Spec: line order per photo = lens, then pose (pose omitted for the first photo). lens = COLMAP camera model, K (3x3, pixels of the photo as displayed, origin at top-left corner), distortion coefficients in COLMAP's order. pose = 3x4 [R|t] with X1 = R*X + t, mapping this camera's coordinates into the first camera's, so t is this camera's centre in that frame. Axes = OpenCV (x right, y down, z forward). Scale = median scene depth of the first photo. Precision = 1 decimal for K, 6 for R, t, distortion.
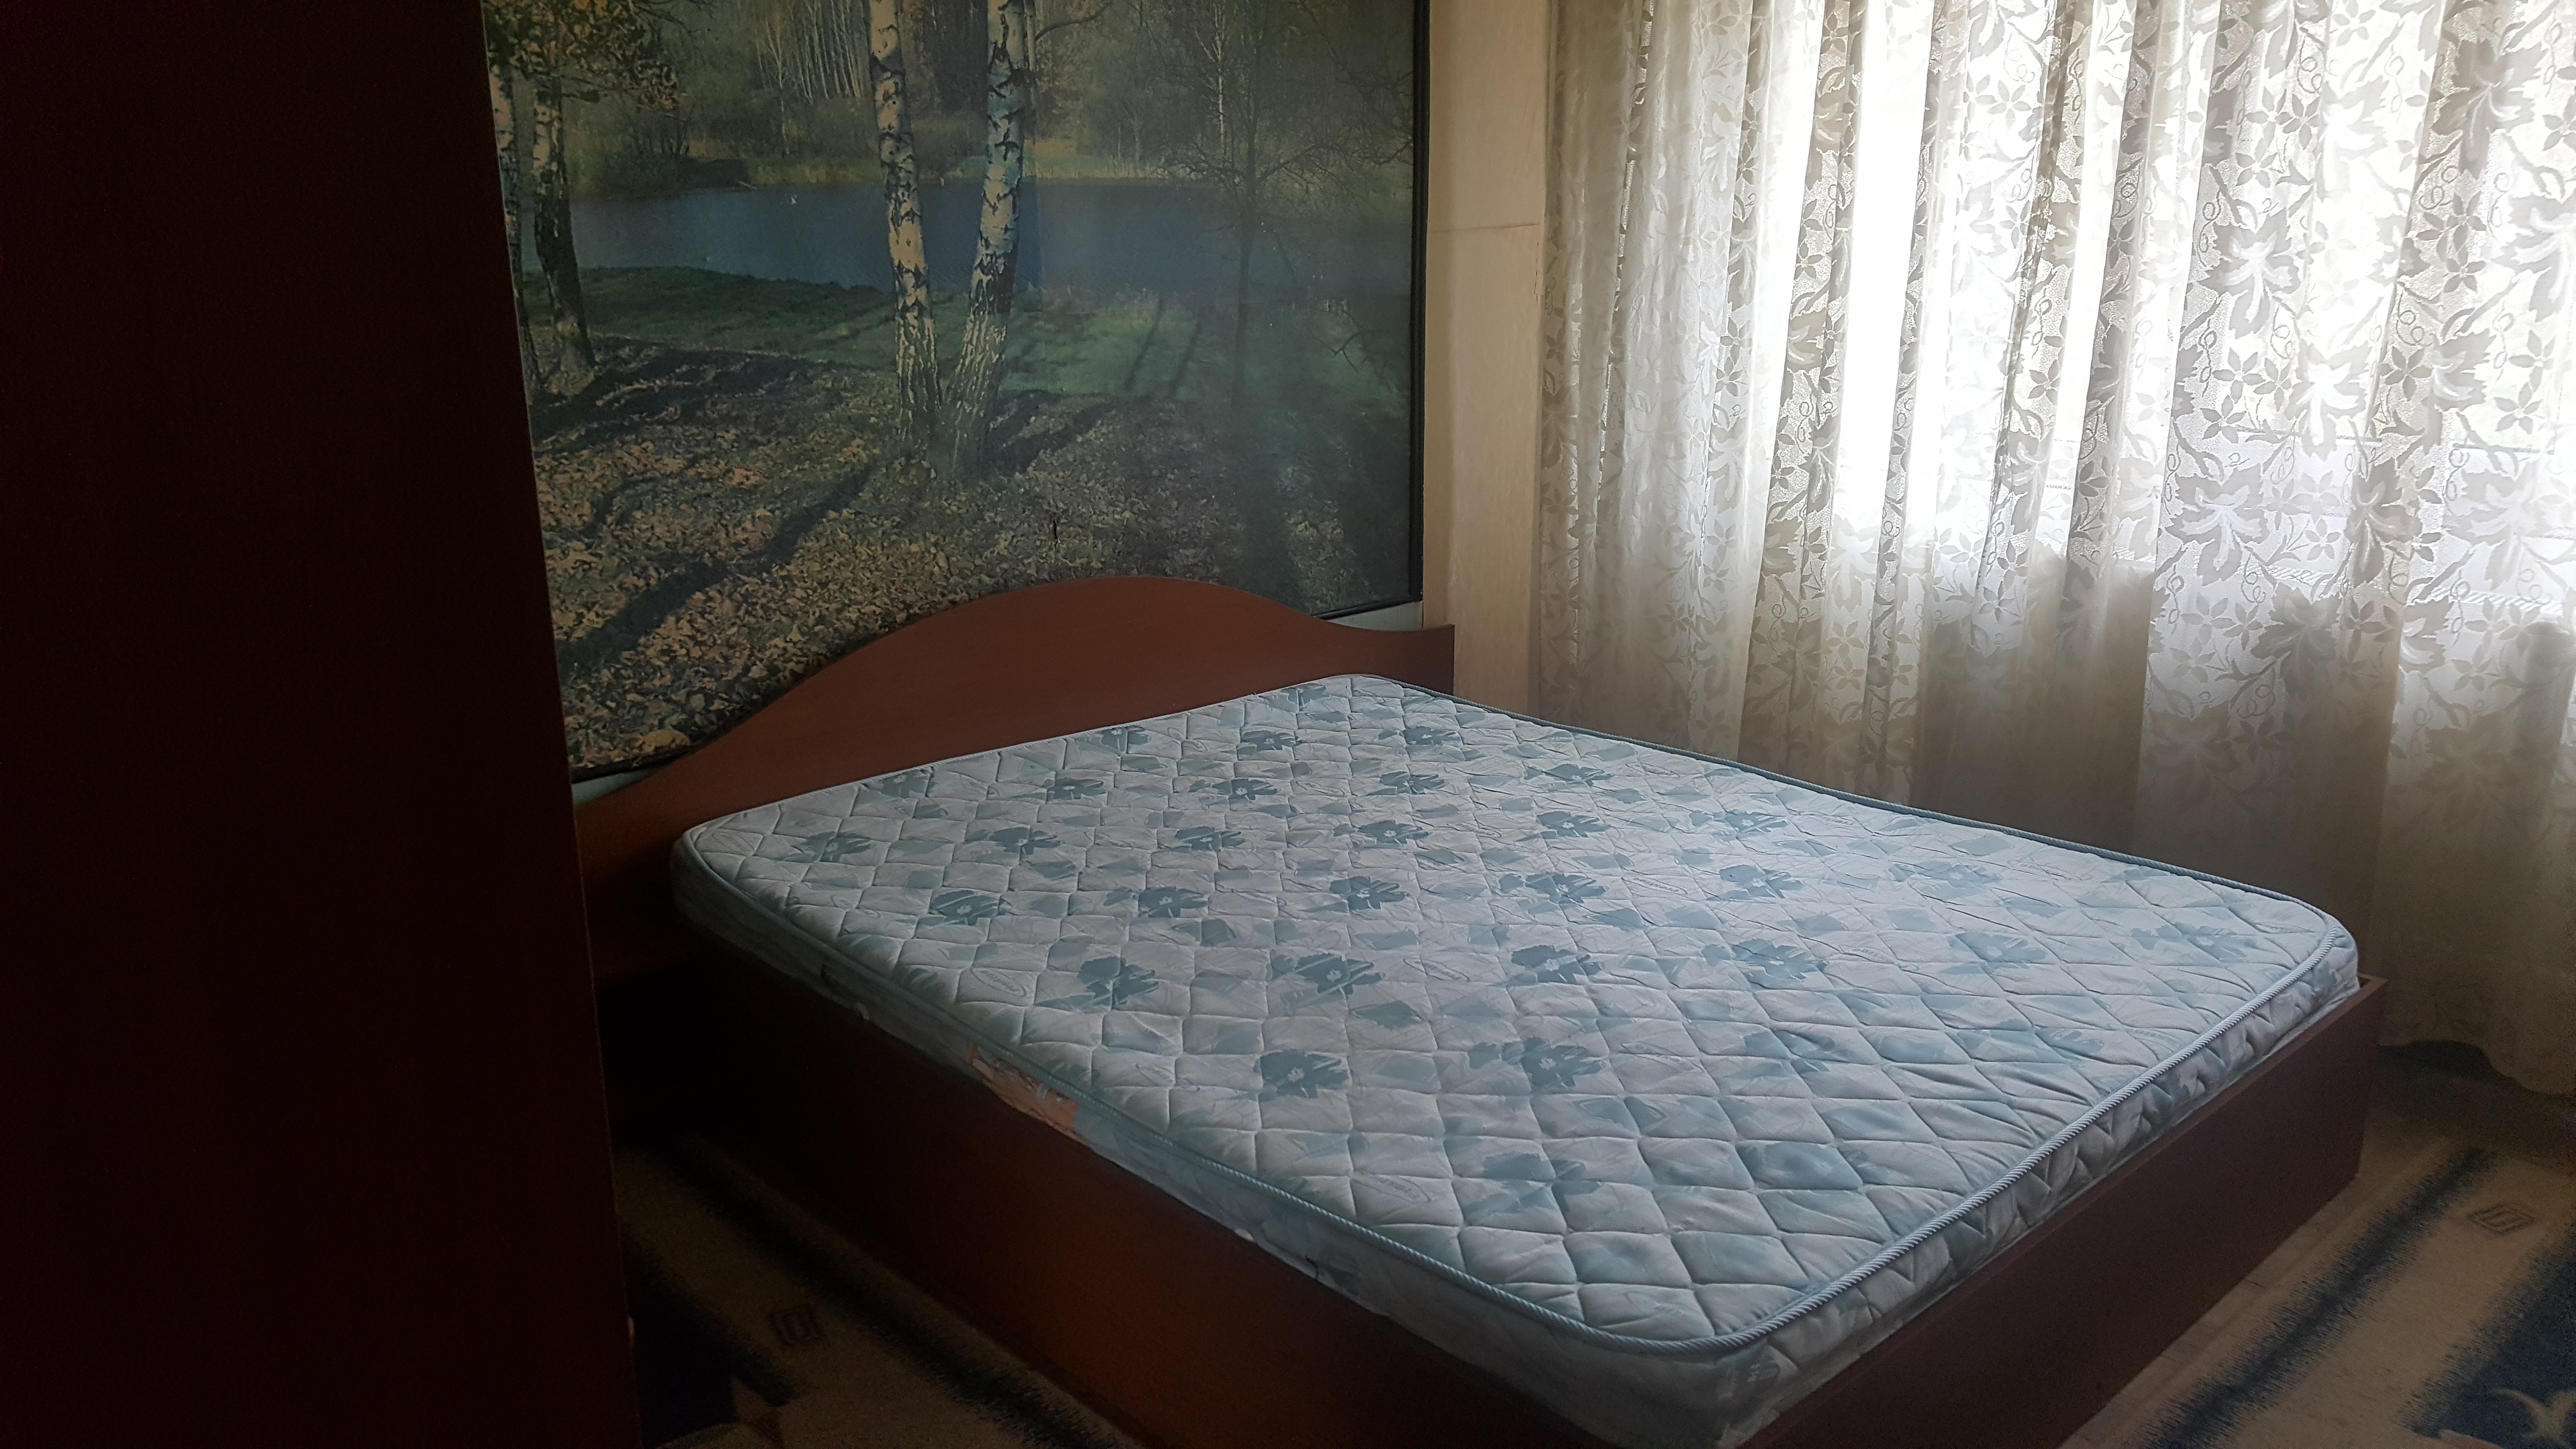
lens RADIAL K [[1875.3, 0, 1288.0], [0, 1875.3, 724.5], [0, 0, 1]] dist [0.125242, -0.268383]
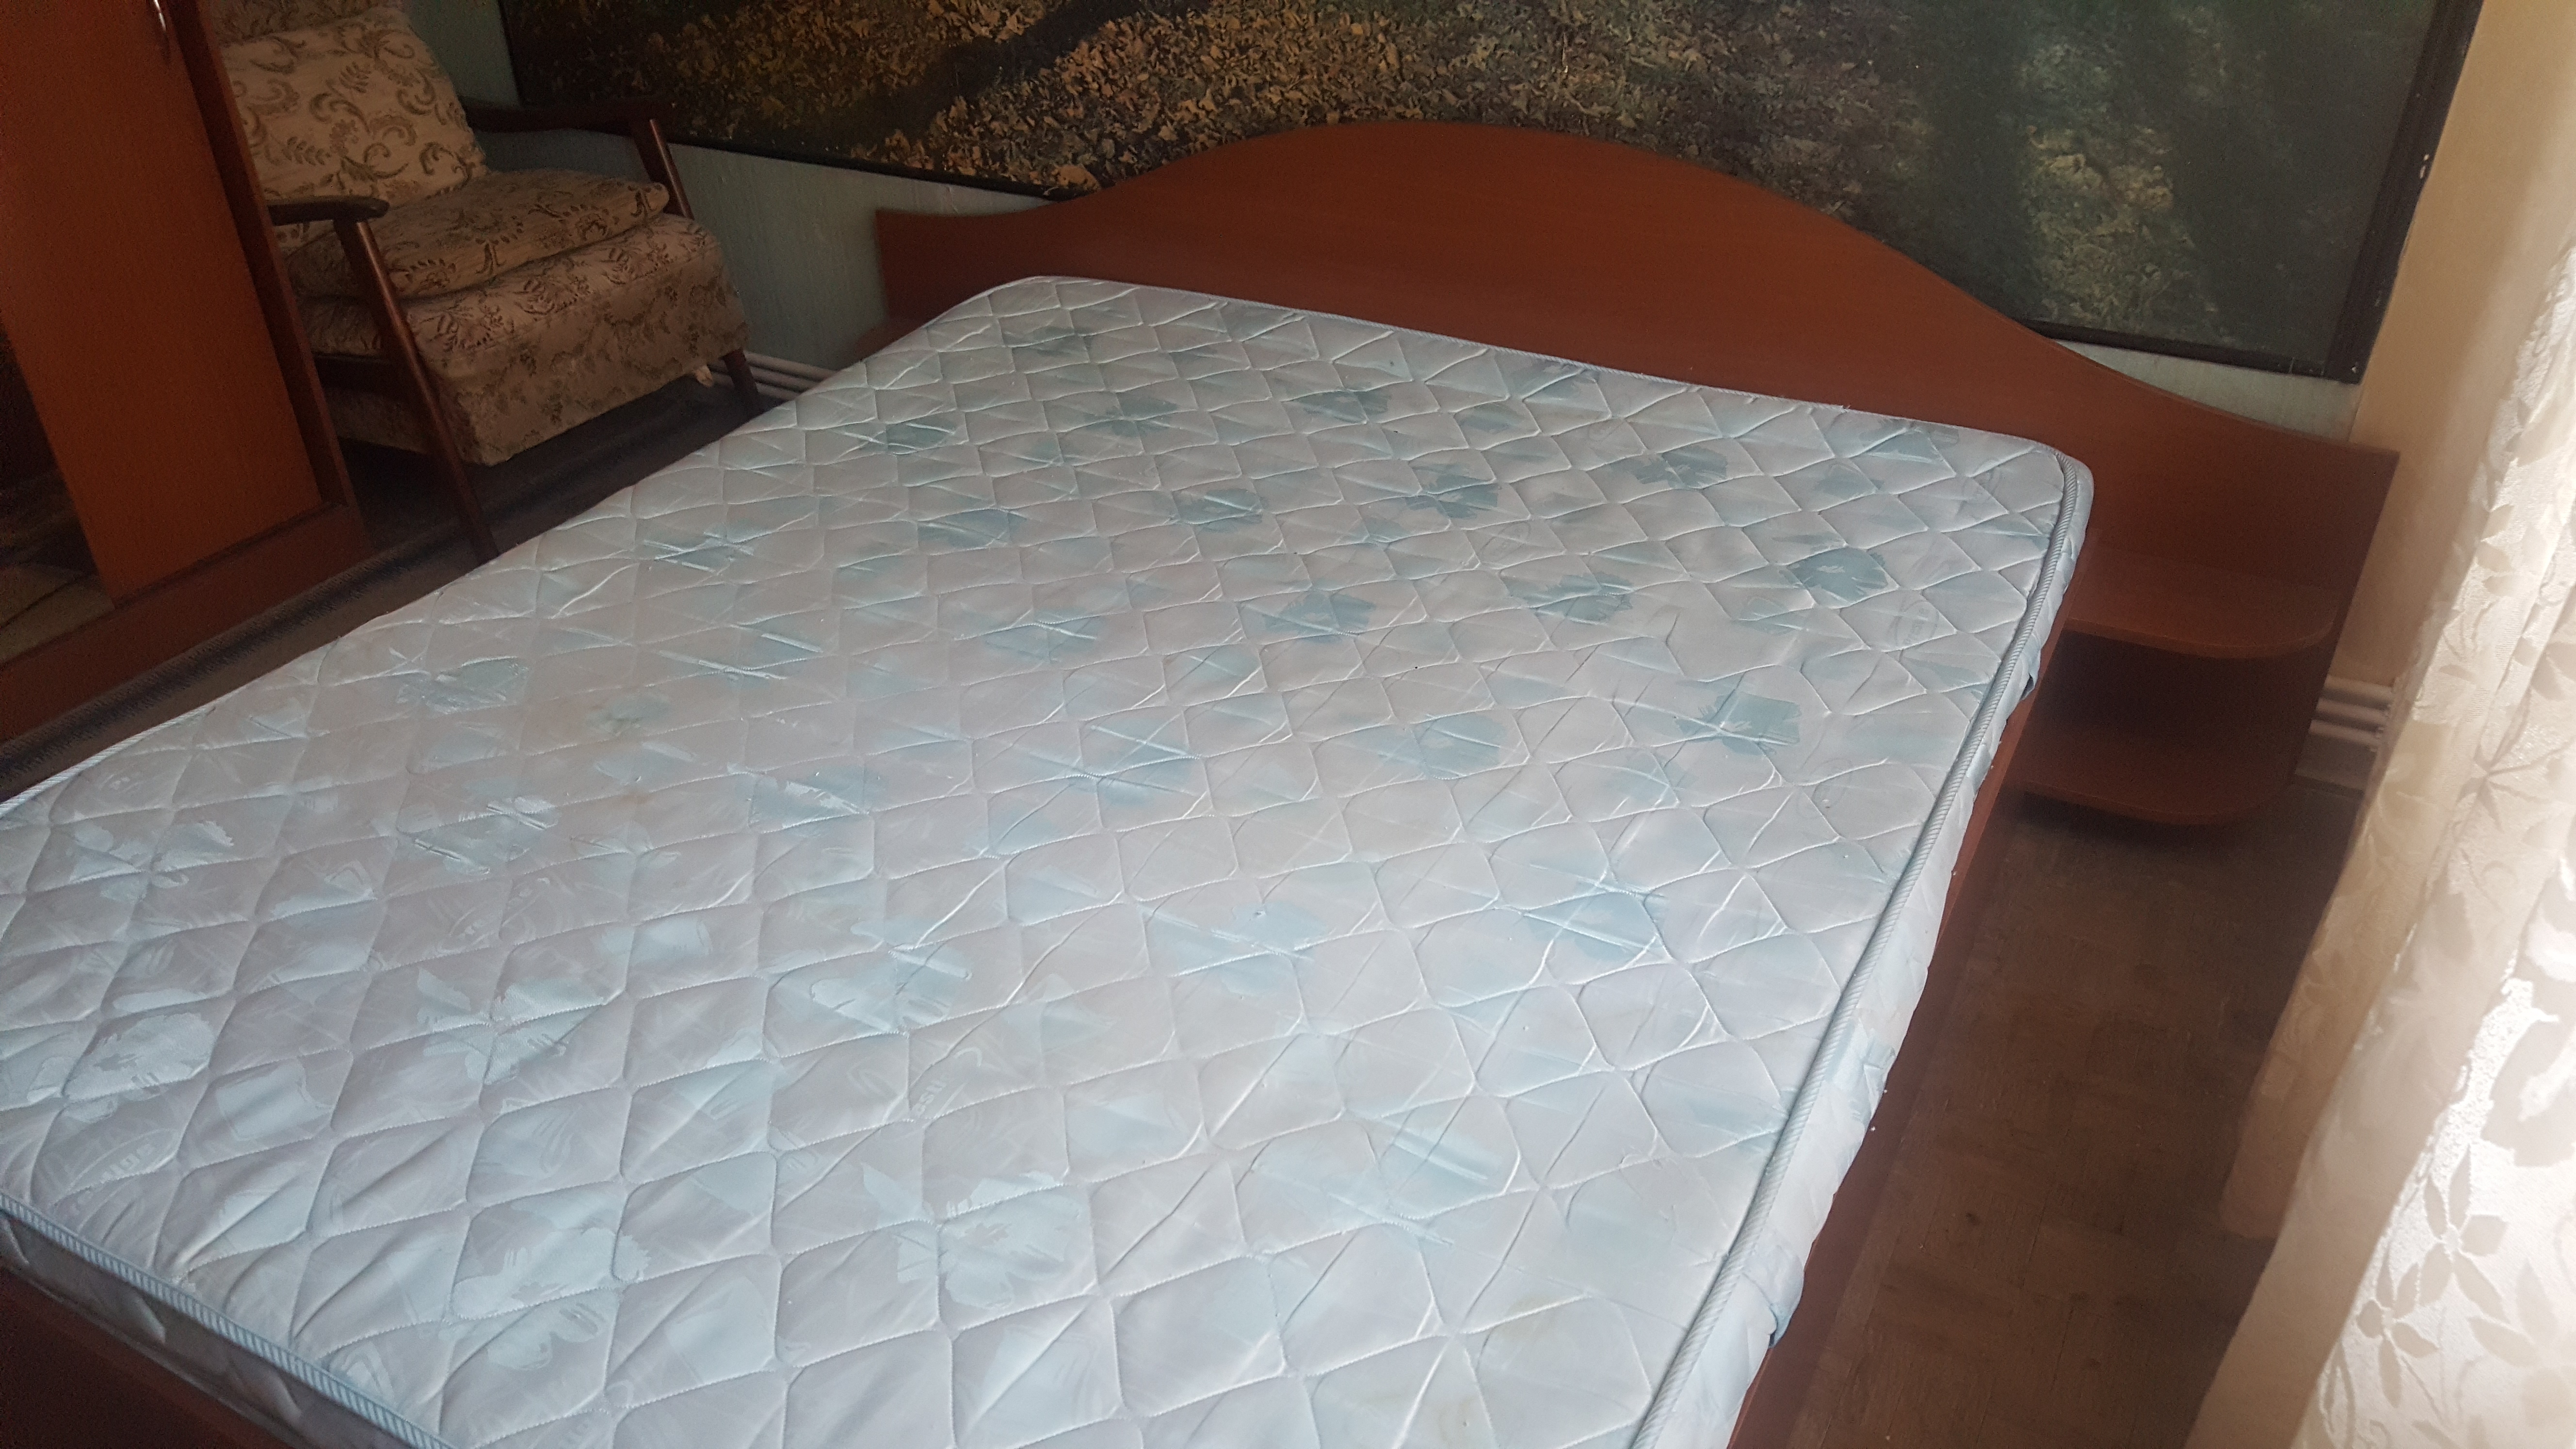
lens RADIAL K [[1875.3, 0, 1288.0], [0, 1875.3, 724.5], [0, 0, 1]] dist [0.125242, -0.268383]
pose [[0.316220, 0.501884, -0.805057, 0.586782], [-0.236310, 0.863525, 0.445513, -0.197196], [0.918783, 0.049363, 0.391665, 0.725691]]
